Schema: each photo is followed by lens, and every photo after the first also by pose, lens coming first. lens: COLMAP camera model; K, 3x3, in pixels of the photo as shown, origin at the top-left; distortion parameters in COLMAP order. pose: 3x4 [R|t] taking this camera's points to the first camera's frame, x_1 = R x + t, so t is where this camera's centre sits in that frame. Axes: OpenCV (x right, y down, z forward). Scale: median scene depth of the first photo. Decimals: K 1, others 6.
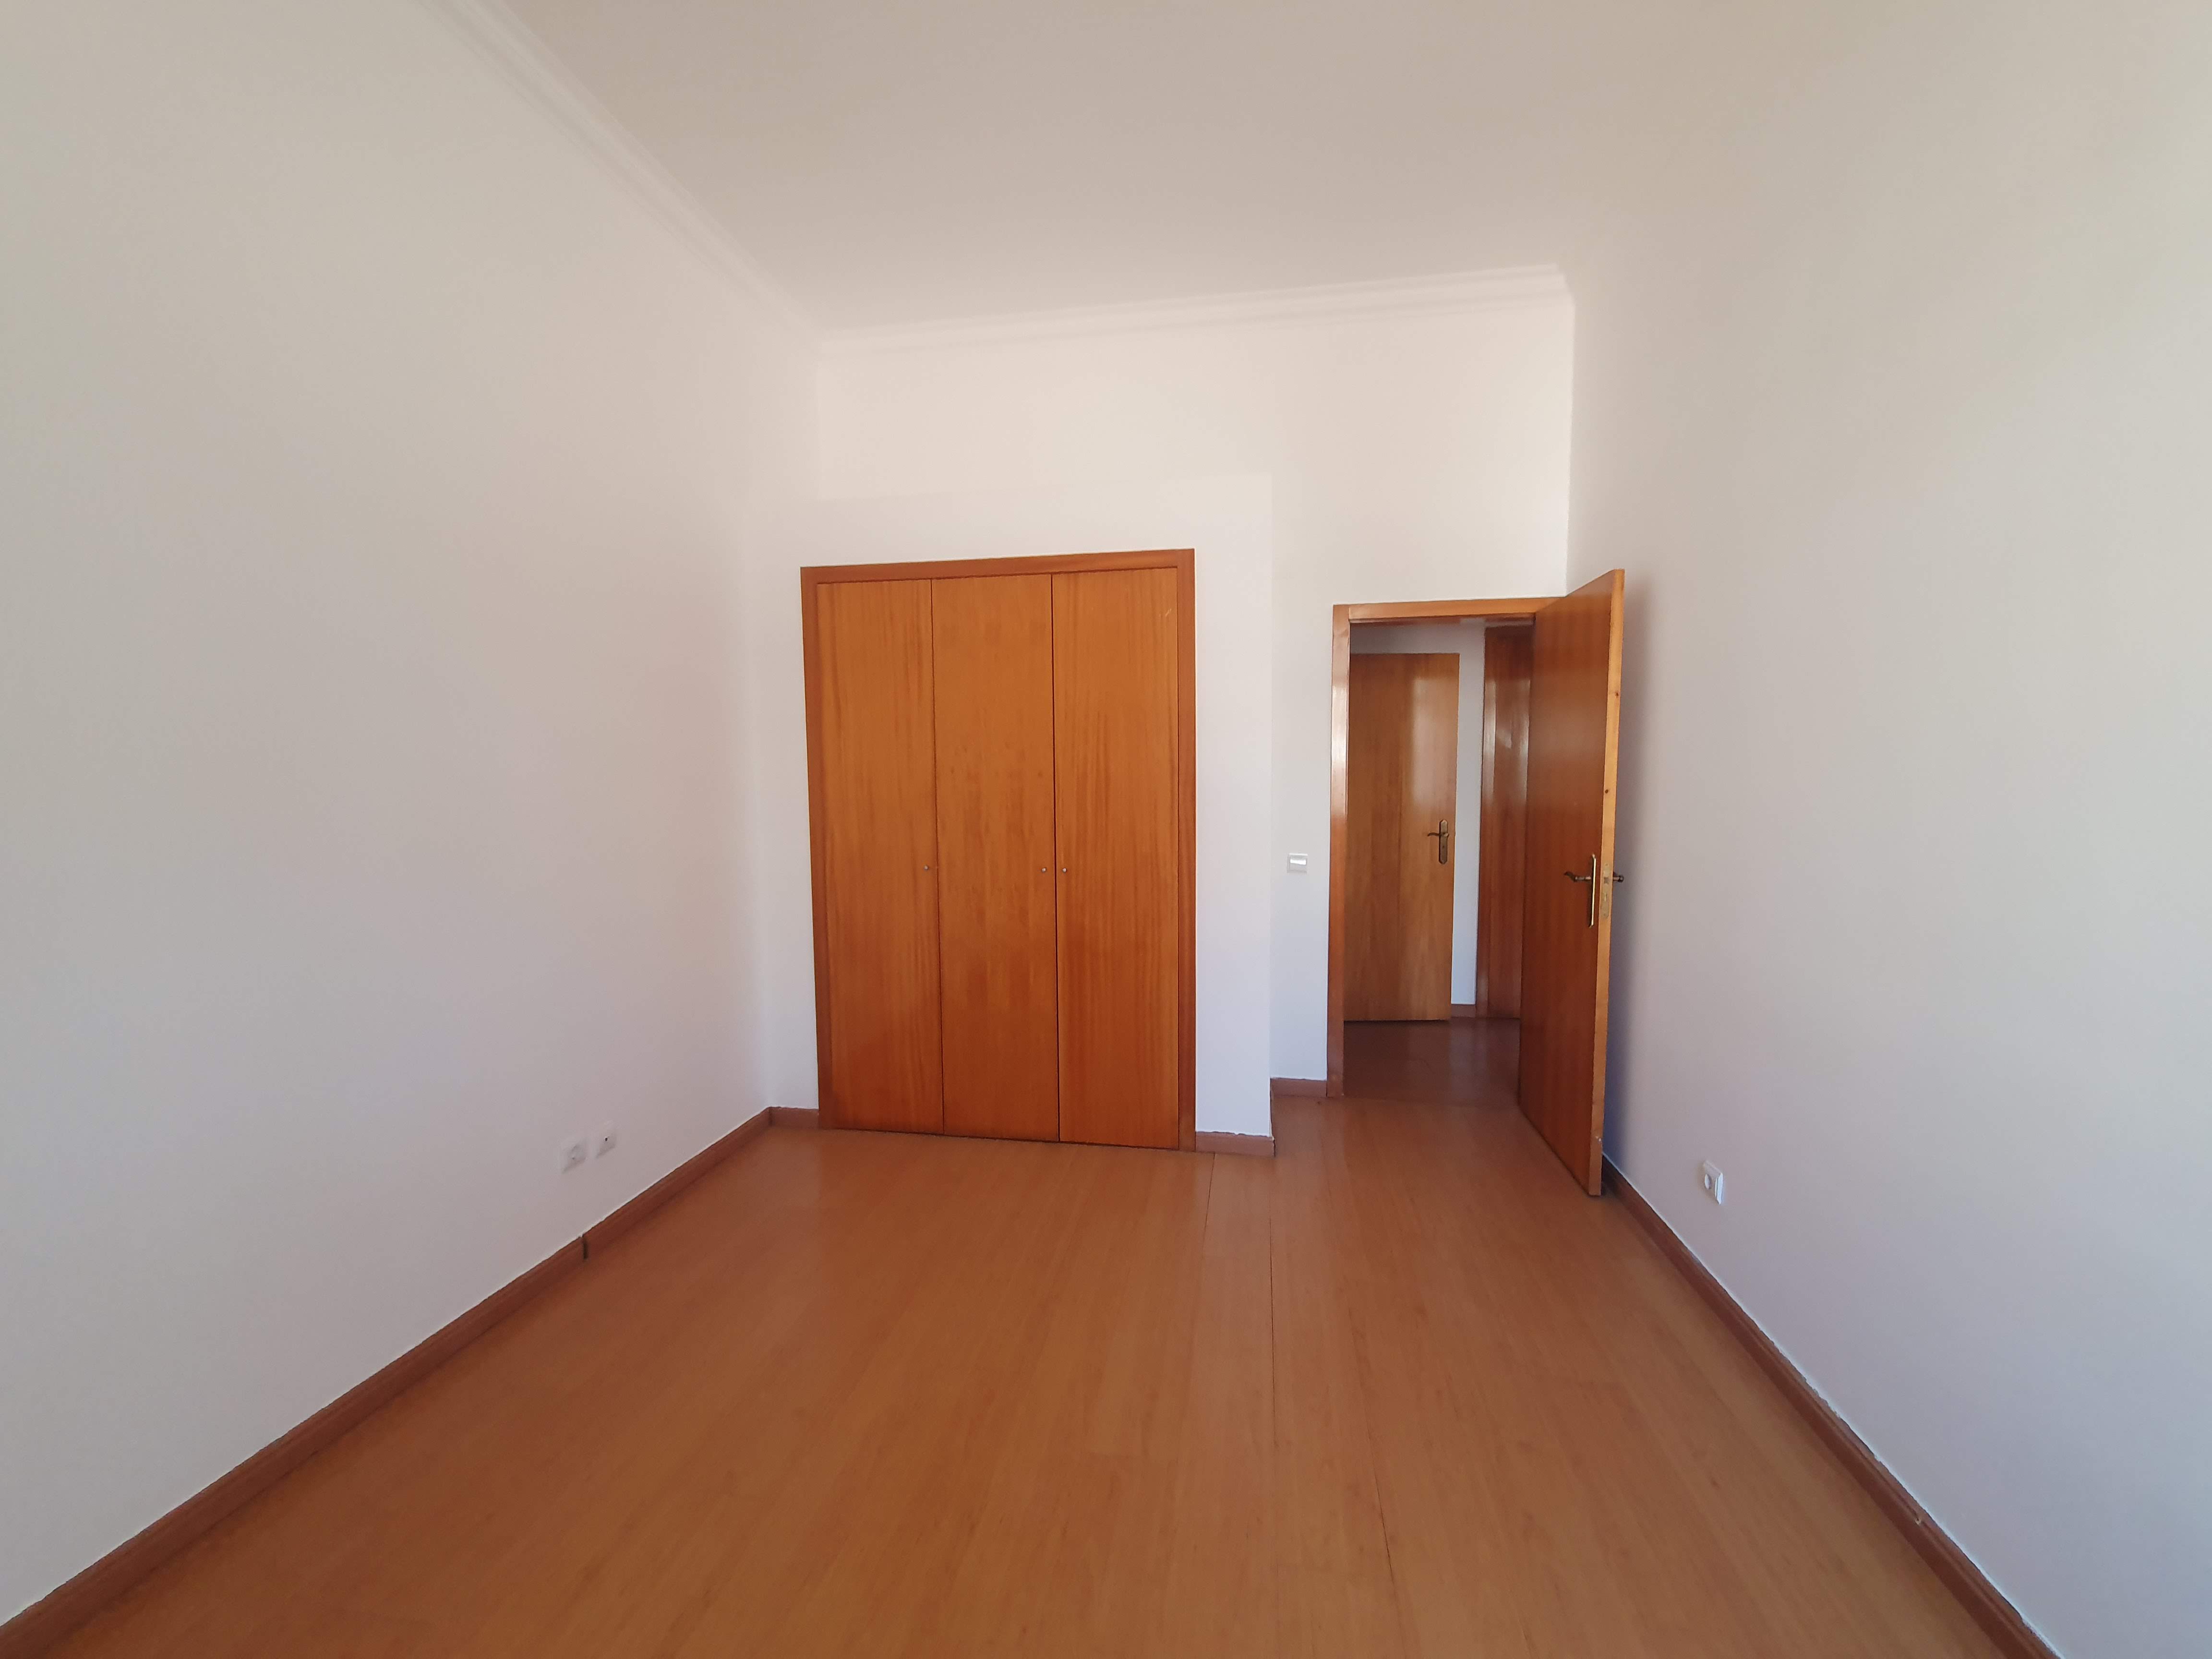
lens RADIAL K [[887.3, 0, 1104.0], [0, 887.3, 838.8], [0, 0, 1]] dist [-0.001546, -0.000115]
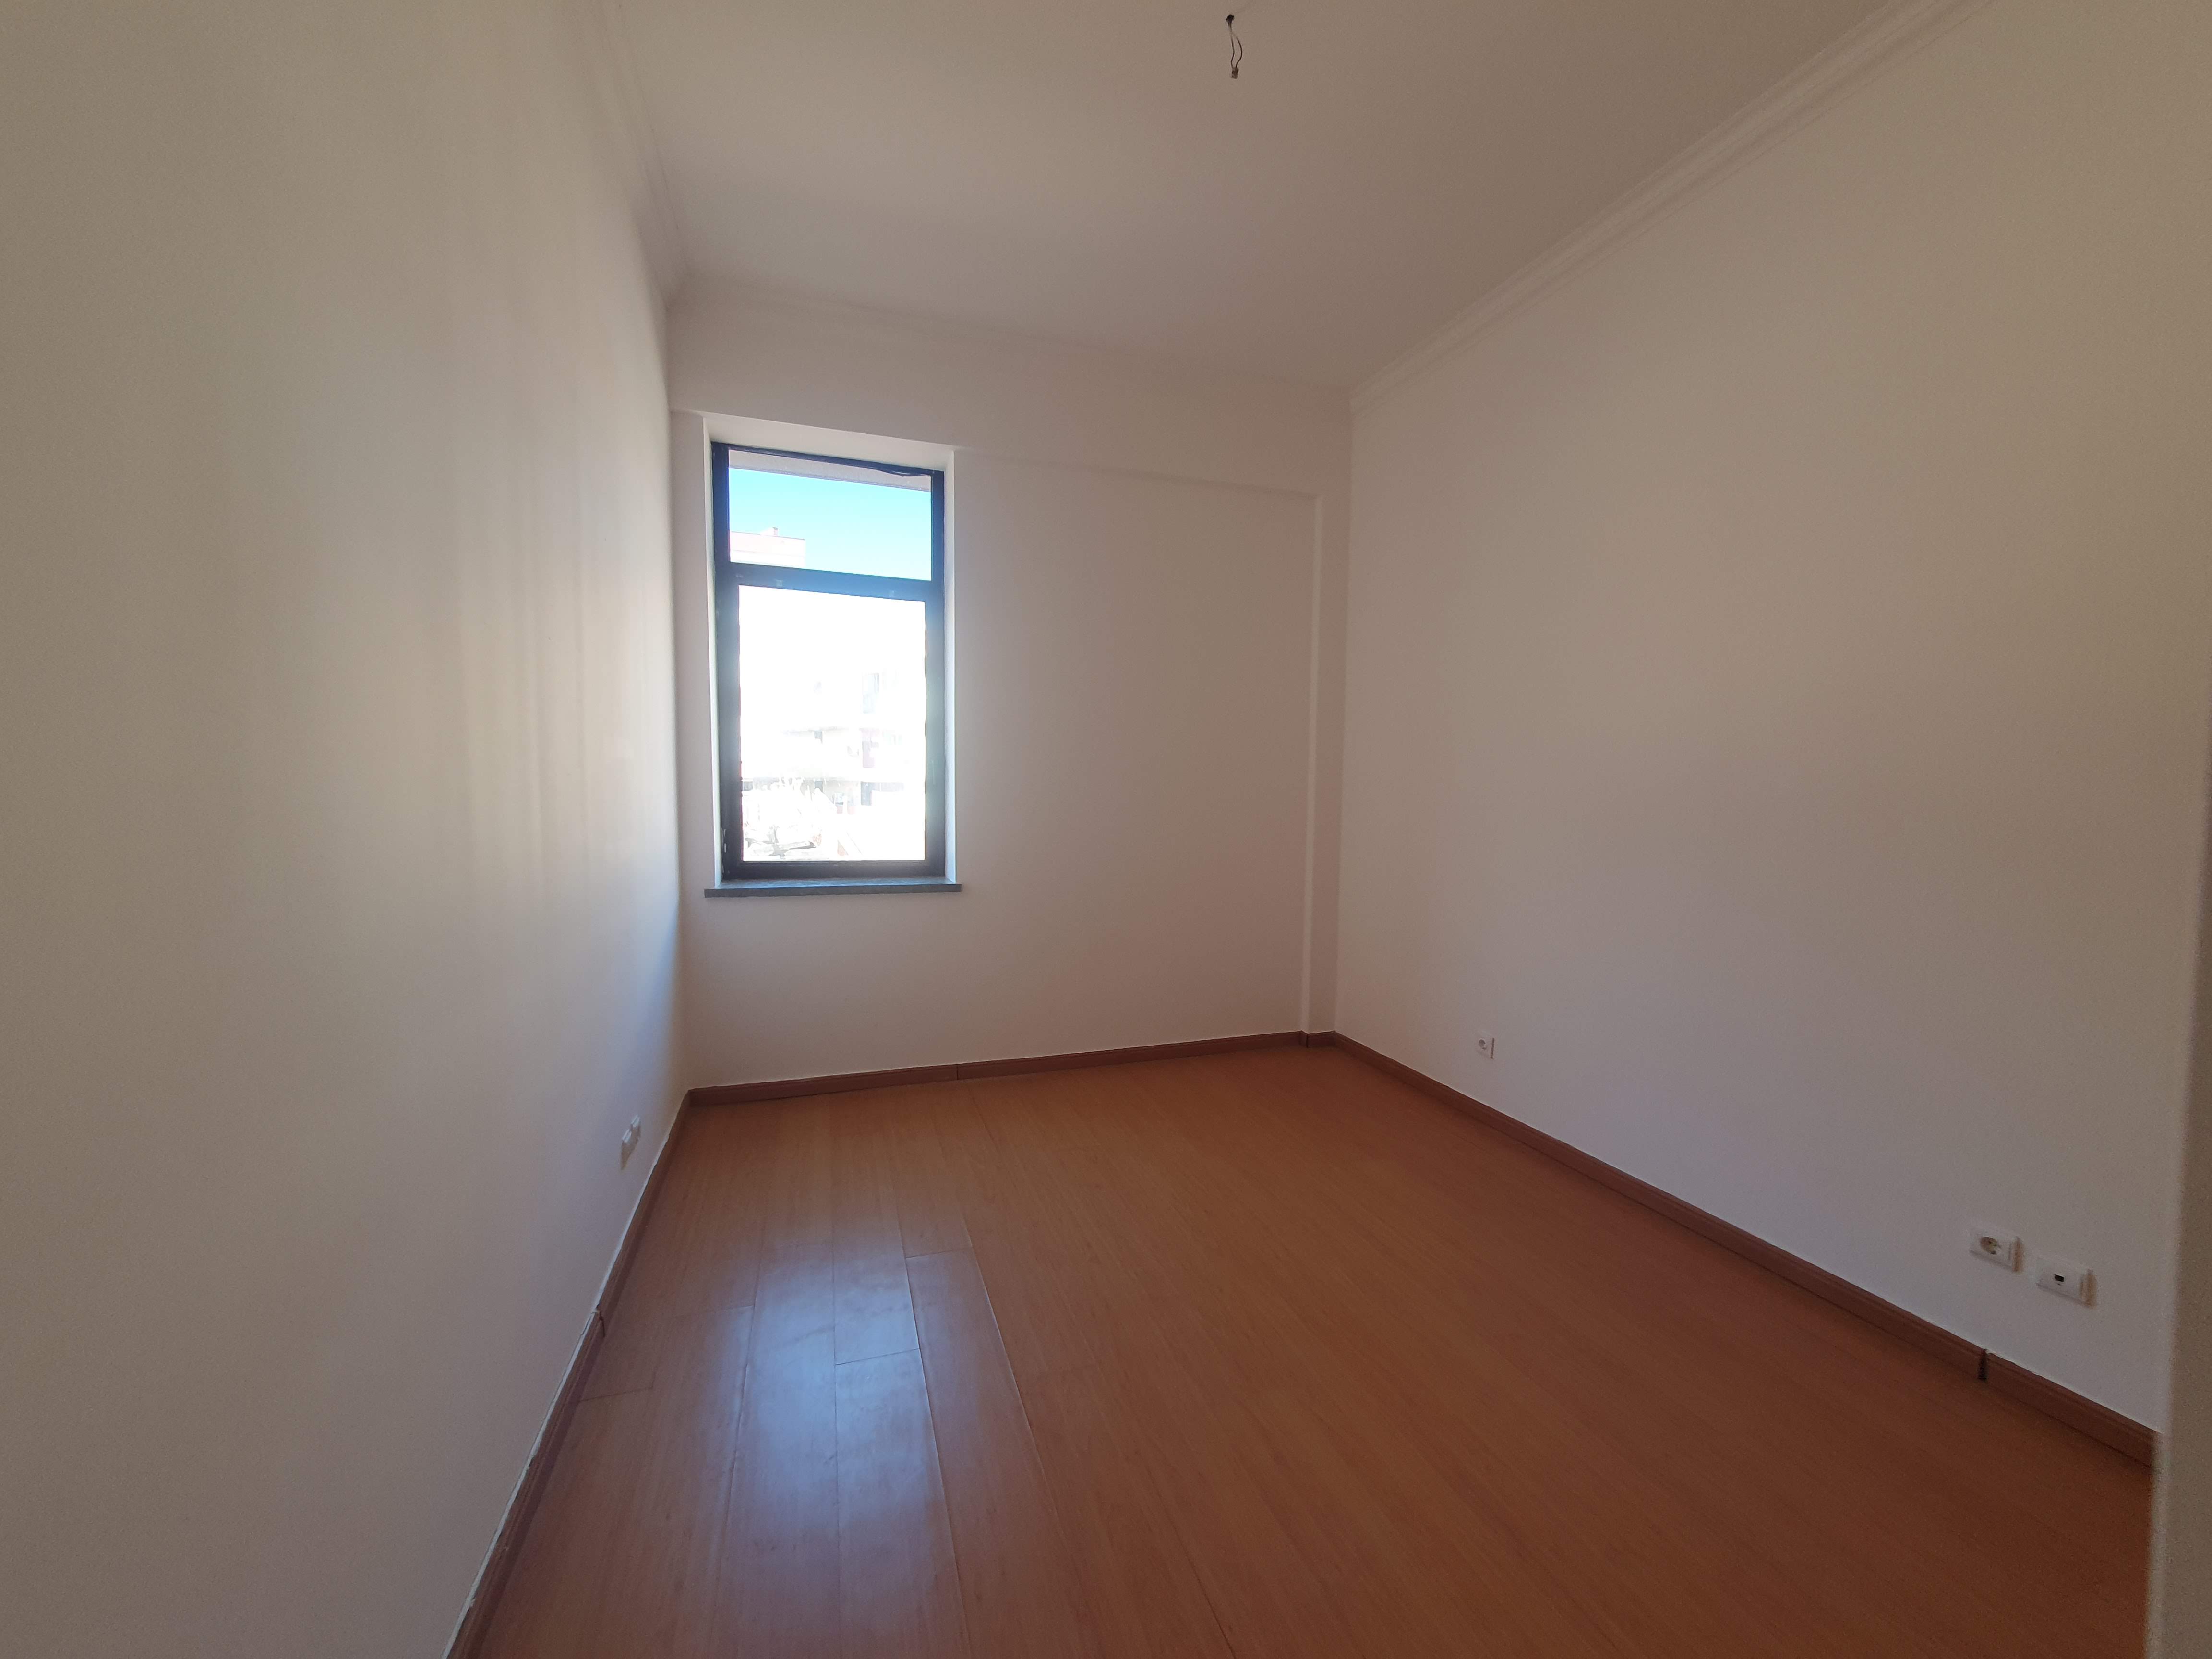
lens RADIAL K [[887.3, 0, 1106.6], [0, 887.3, 842.7], [0, 0, 1]] dist [-0.001546, -0.000115]
pose [[-0.874142, 0.028438, -0.484837, 0.502736], [-0.049751, 0.987790, 0.147637, -0.091233], [0.483116, 0.153177, -0.862054, 1.273063]]
